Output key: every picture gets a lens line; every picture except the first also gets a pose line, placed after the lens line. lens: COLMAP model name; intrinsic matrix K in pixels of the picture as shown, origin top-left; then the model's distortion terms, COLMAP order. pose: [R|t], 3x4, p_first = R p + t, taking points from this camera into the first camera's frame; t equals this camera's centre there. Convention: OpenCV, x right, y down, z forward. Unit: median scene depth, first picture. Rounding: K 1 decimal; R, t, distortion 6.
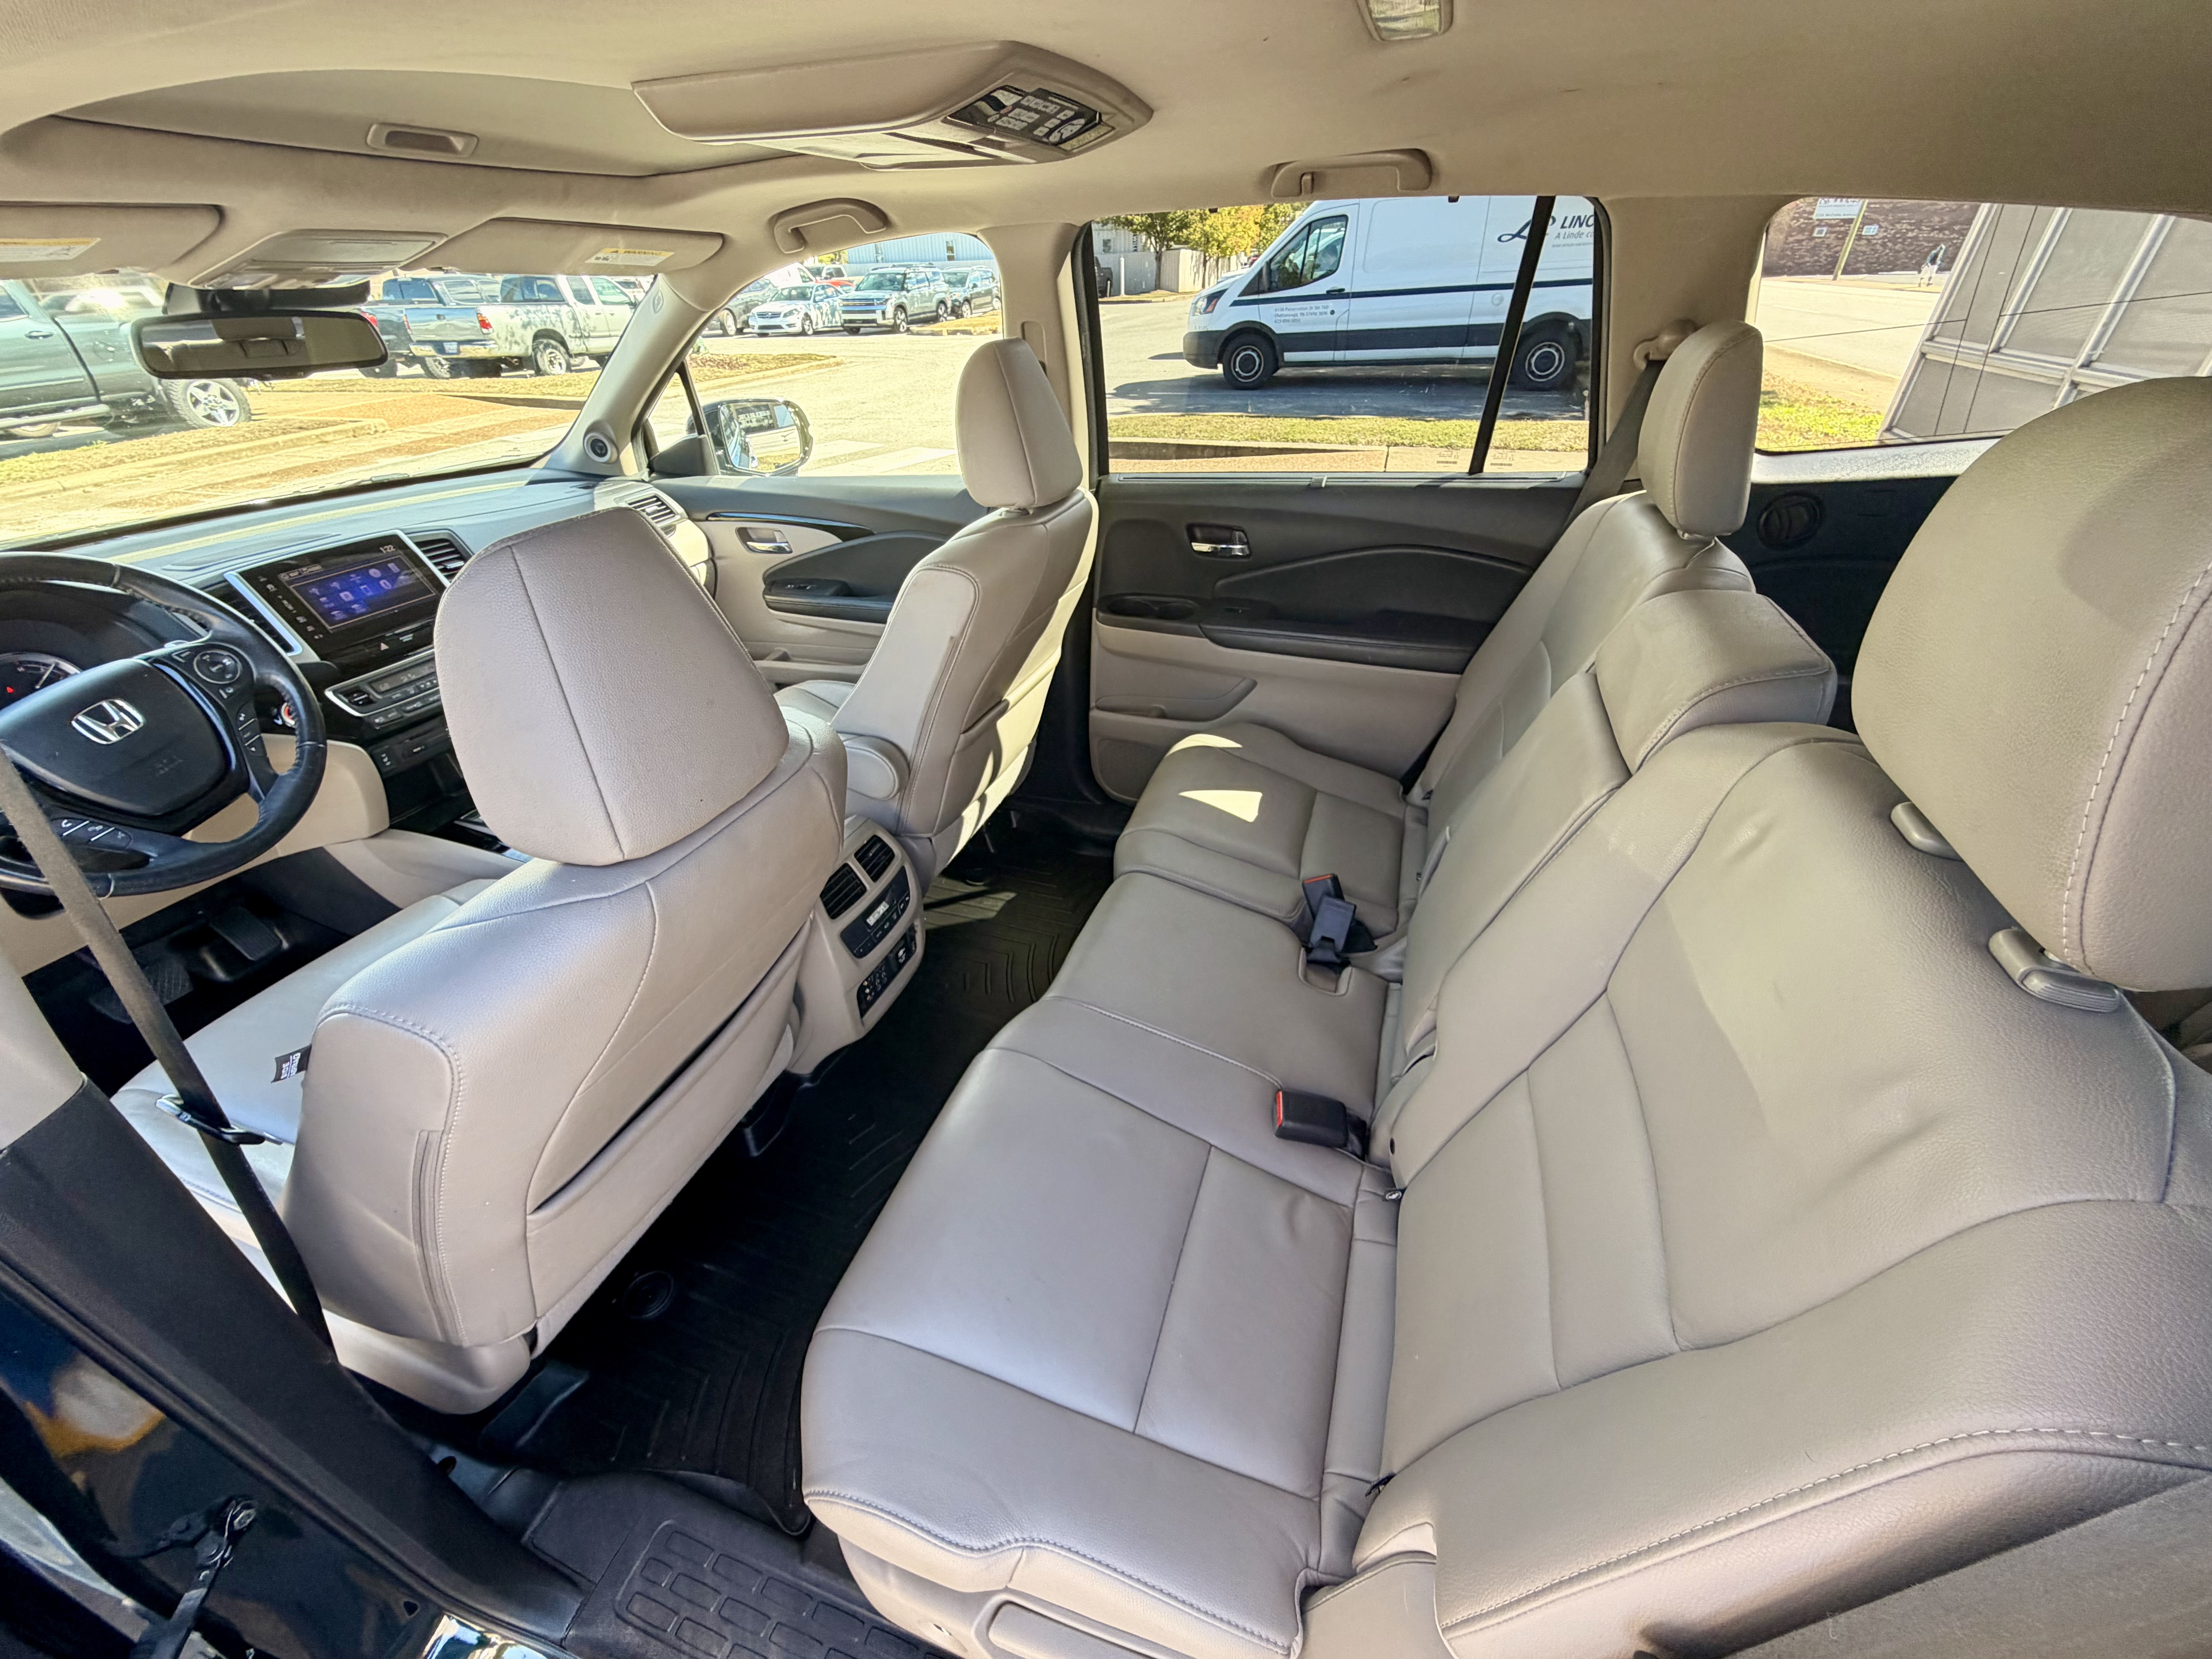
lens RADIAL K [[880.5, 0, 1101.0], [0, 880.5, 830.9], [0, 0, 1]] dist [0.001909, -0.000003]
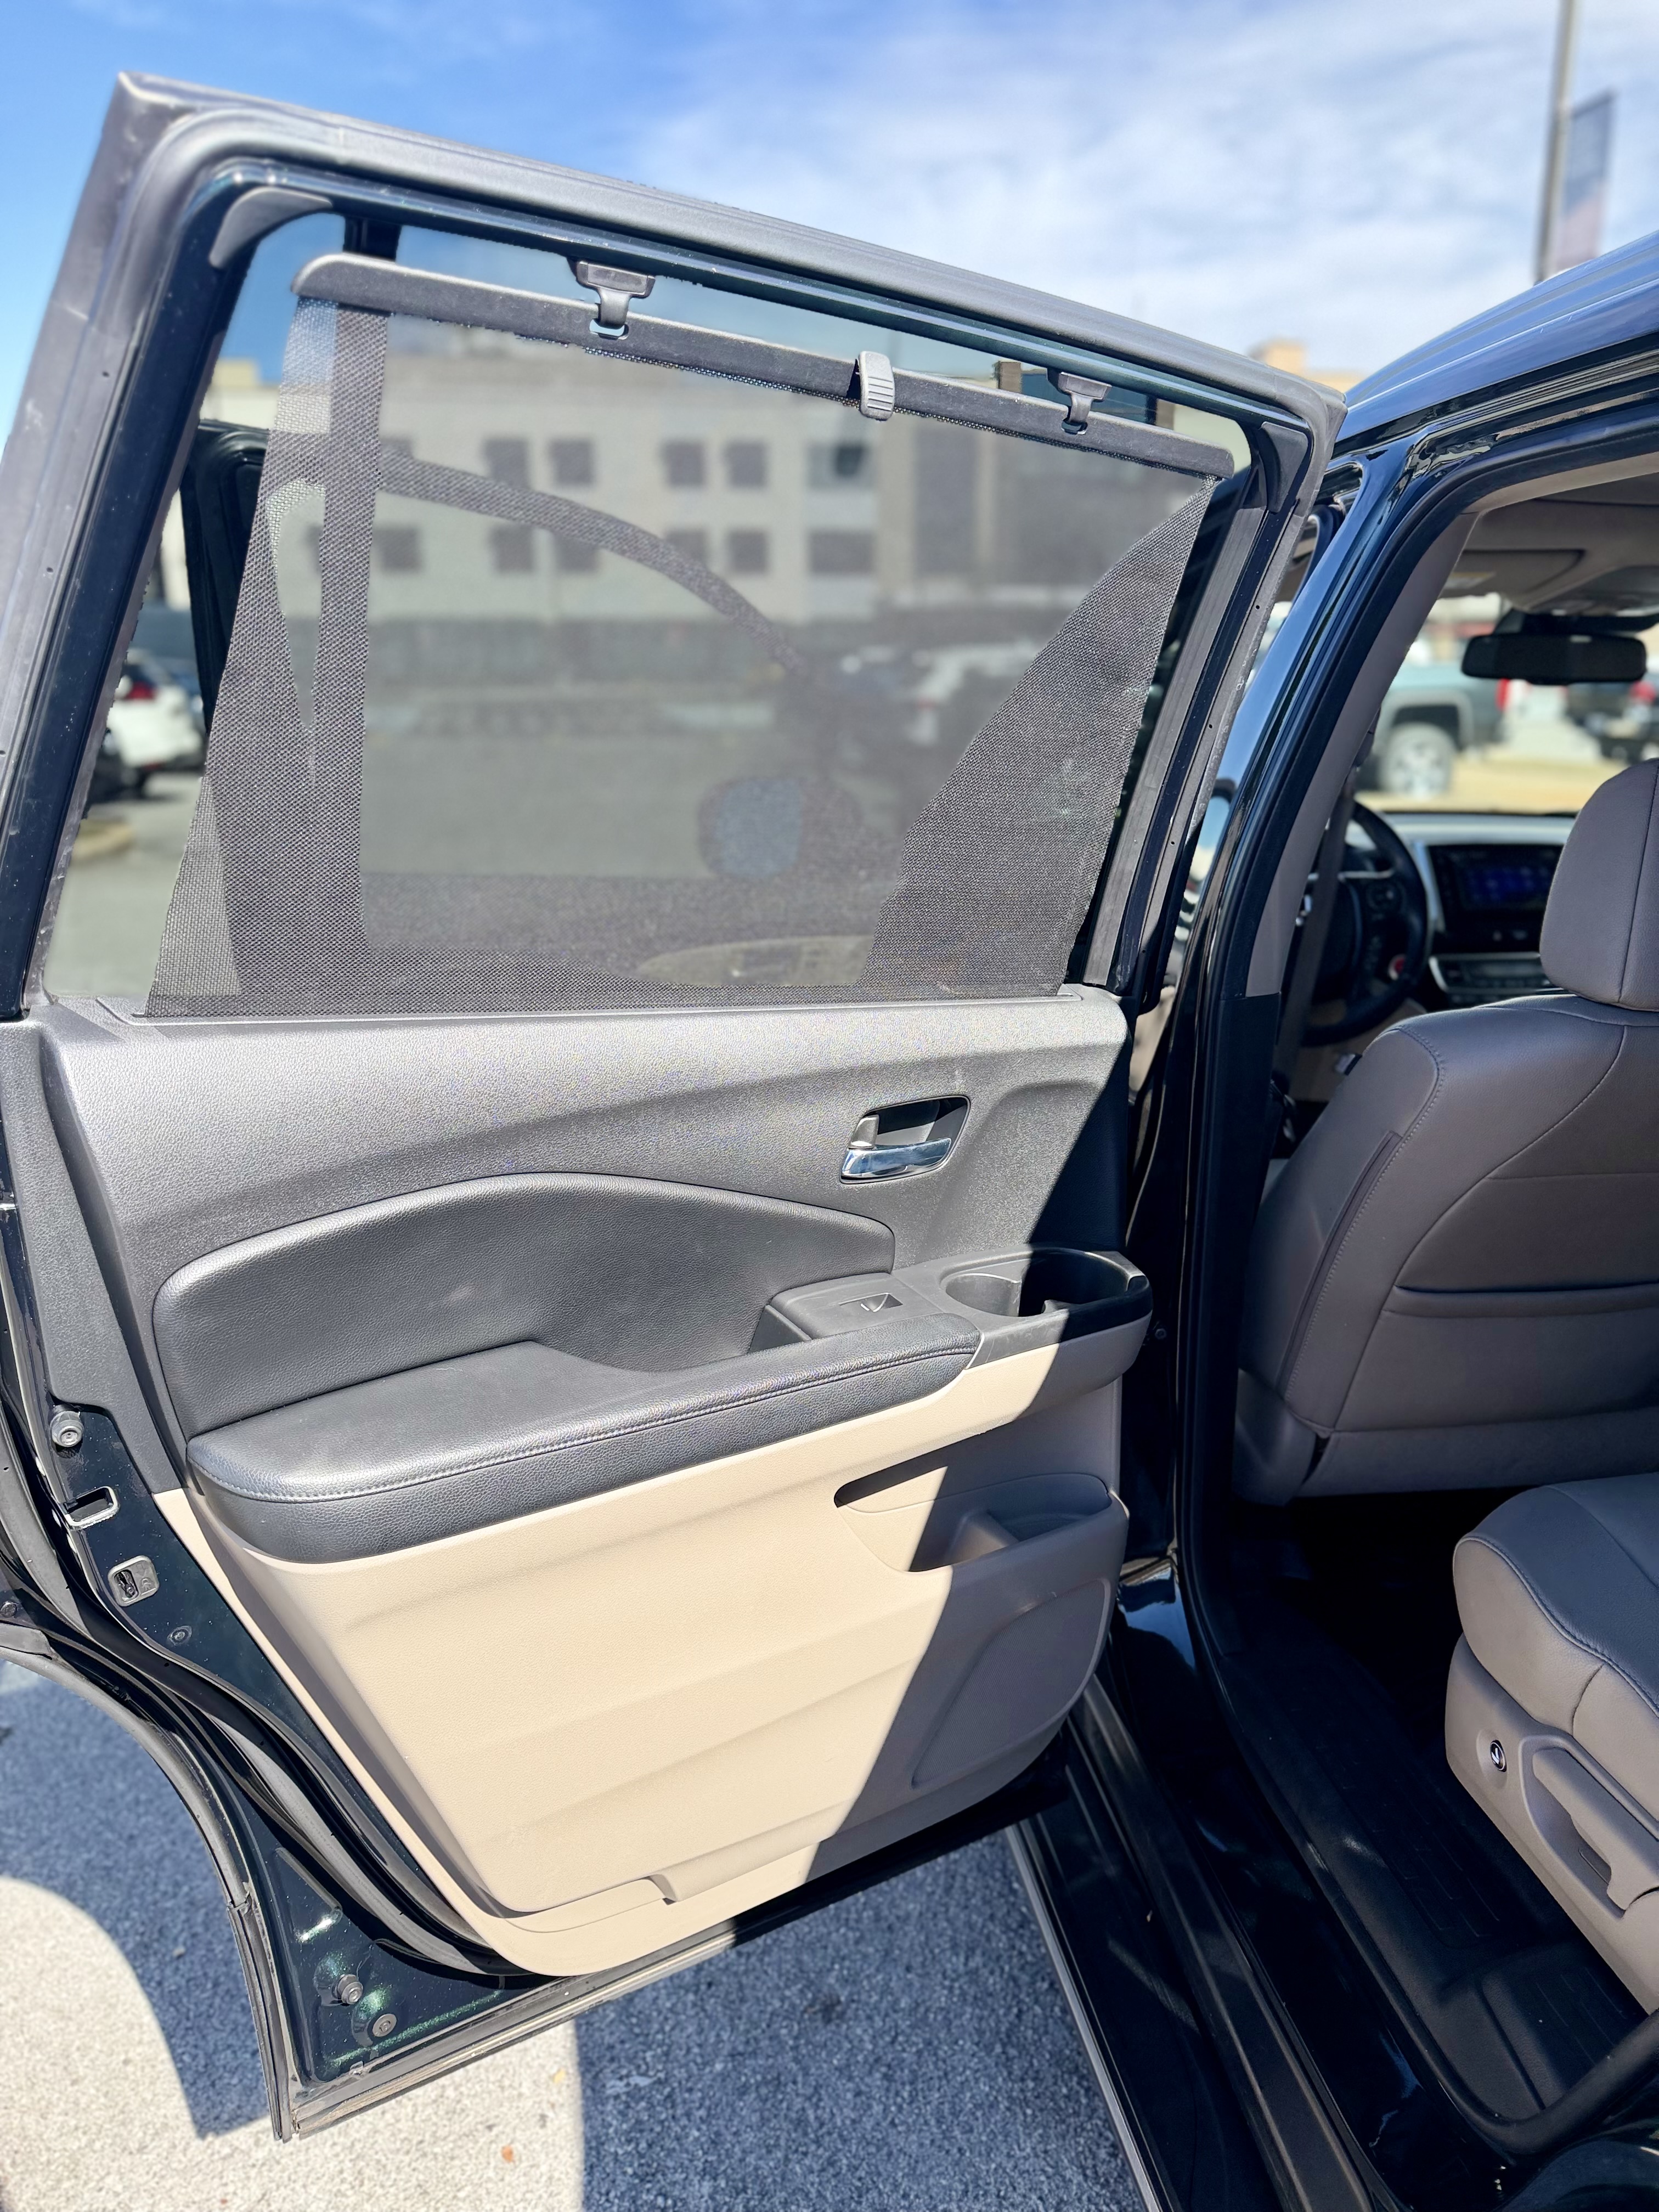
lens RADIAL K [[1570.5, 0, 799.5], [0, 1570.5, 1104.0], [0, 0, 1]] dist [-0.003574, -0.008642]
pose [[0.449463, 0.265699, -0.852870, 0.323432], [-0.485894, 0.873868, 0.016174, 0.257086], [0.749593, 0.407135, 0.521873, -0.358851]]
